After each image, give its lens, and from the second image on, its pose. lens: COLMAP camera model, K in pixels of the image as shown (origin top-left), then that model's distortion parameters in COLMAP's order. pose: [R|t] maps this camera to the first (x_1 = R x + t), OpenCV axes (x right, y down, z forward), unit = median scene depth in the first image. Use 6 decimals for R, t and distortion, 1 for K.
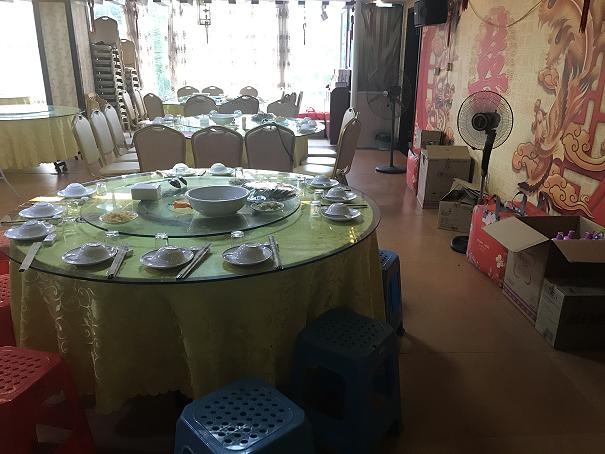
lens RADIAL K [[489.6, 0, 303.8], [0, 489.6, 228.3], [0, 0, 1]] dist [0.003488, -0.000696]
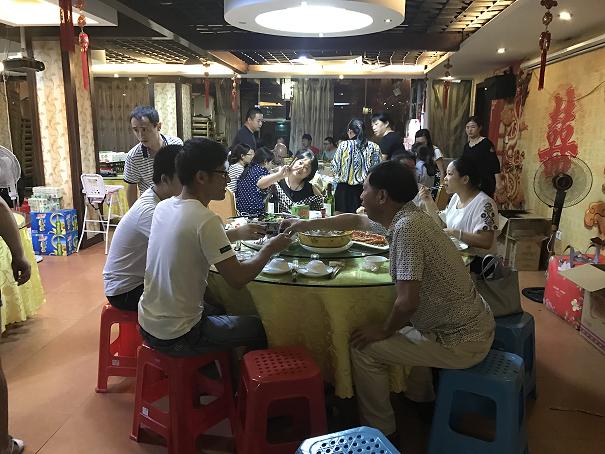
lens RADIAL K [[489.6, 0, 300.3], [0, 489.6, 227.5], [0, 0, 1]] dist [0.003488, -0.000696]
pose [[0.991952, 0.023343, -0.124445, -0.061700], [-0.039708, 0.990627, -0.130694, 0.047175], [0.120228, 0.134584, 0.983582, -0.137985]]
